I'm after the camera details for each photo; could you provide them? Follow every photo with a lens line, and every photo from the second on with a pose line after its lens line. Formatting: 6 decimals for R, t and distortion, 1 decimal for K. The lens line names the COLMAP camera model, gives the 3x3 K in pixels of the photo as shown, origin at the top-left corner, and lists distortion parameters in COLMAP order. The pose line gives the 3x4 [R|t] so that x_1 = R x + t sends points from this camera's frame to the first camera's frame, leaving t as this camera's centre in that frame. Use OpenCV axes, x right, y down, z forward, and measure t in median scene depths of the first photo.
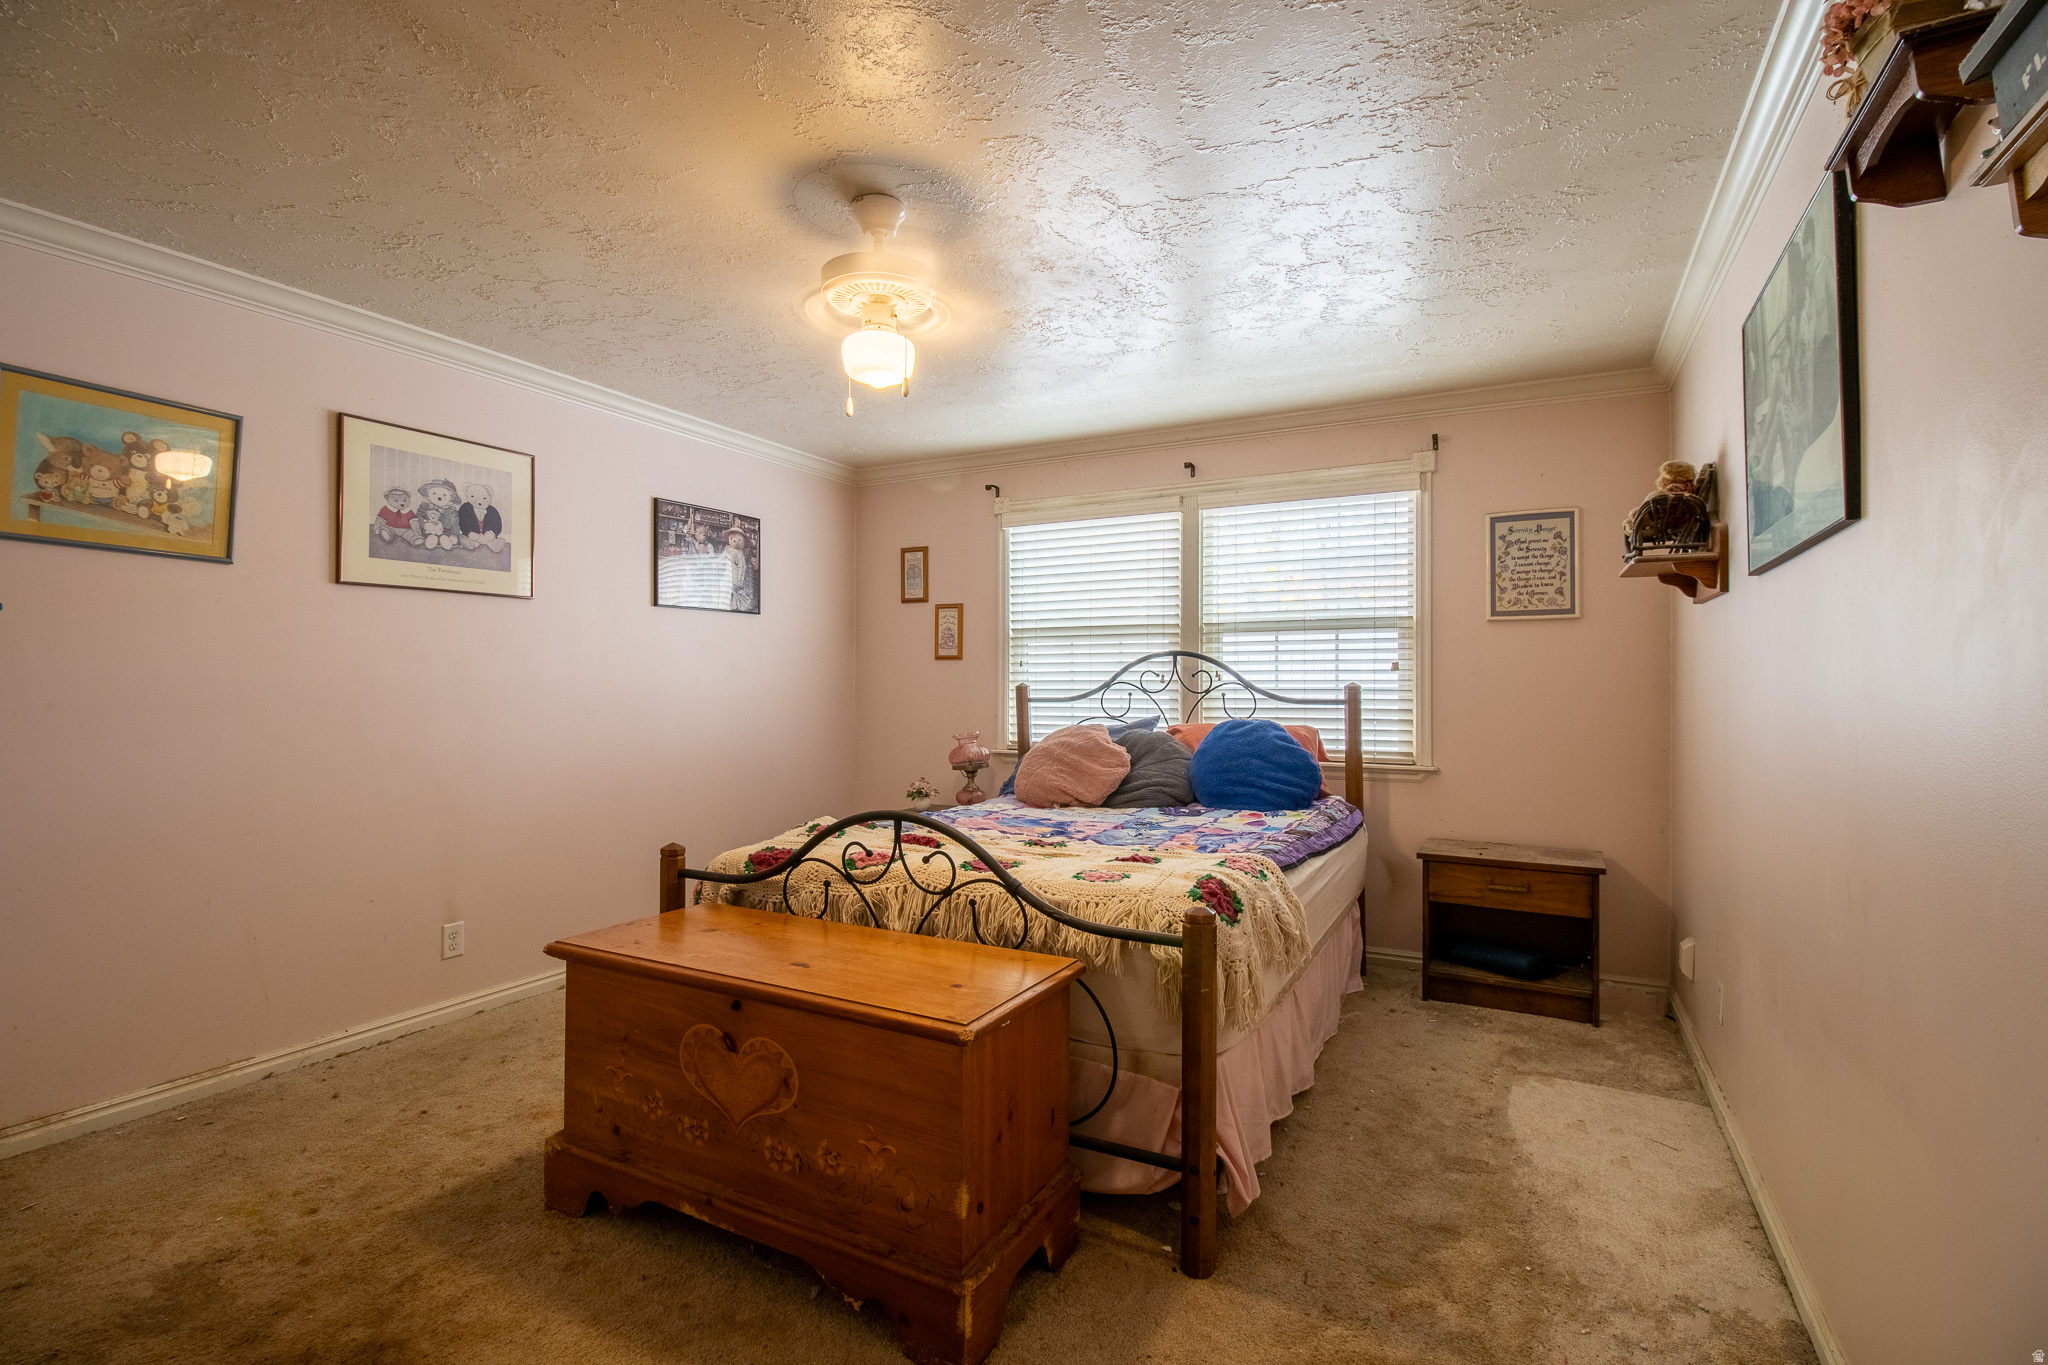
lens RADIAL K [[942.2, 0, 1032.3], [0, 942.2, 675.5], [0, 0, 1]] dist [-0.003033, -0.000927]
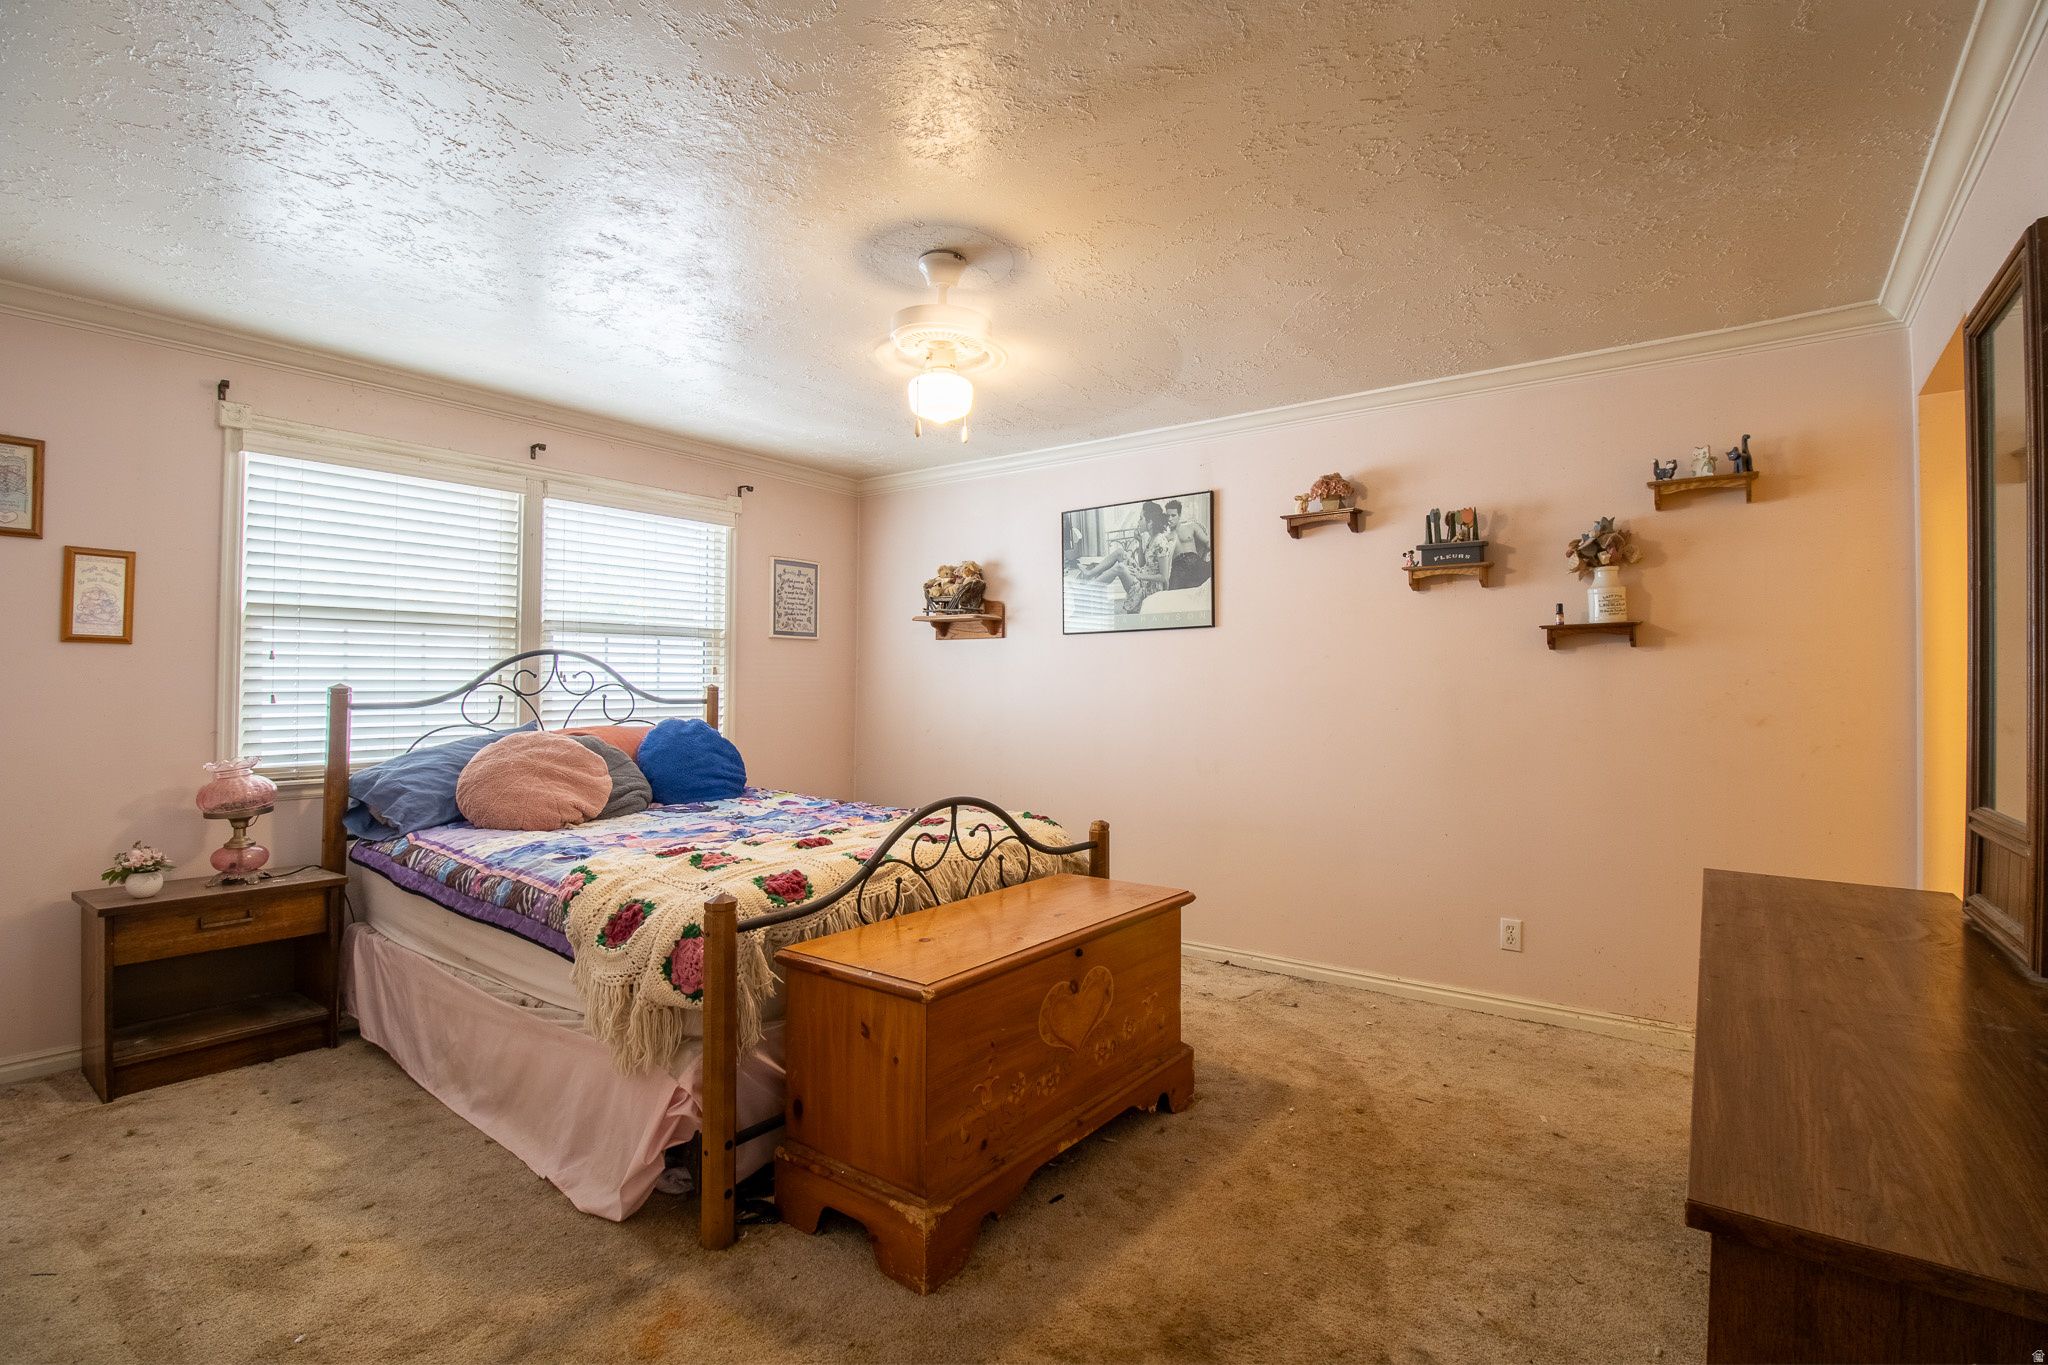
lens RADIAL K [[942.2, 0, 1032.3], [0, 942.2, 675.5], [0, 0, 1]] dist [-0.003033, -0.000927]
pose [[0.158302, 0.010817, 0.987331, -0.713699], [-0.011780, 0.999890, -0.009066, 0.002507], [-0.987320, -0.010196, 0.158412, 0.407466]]
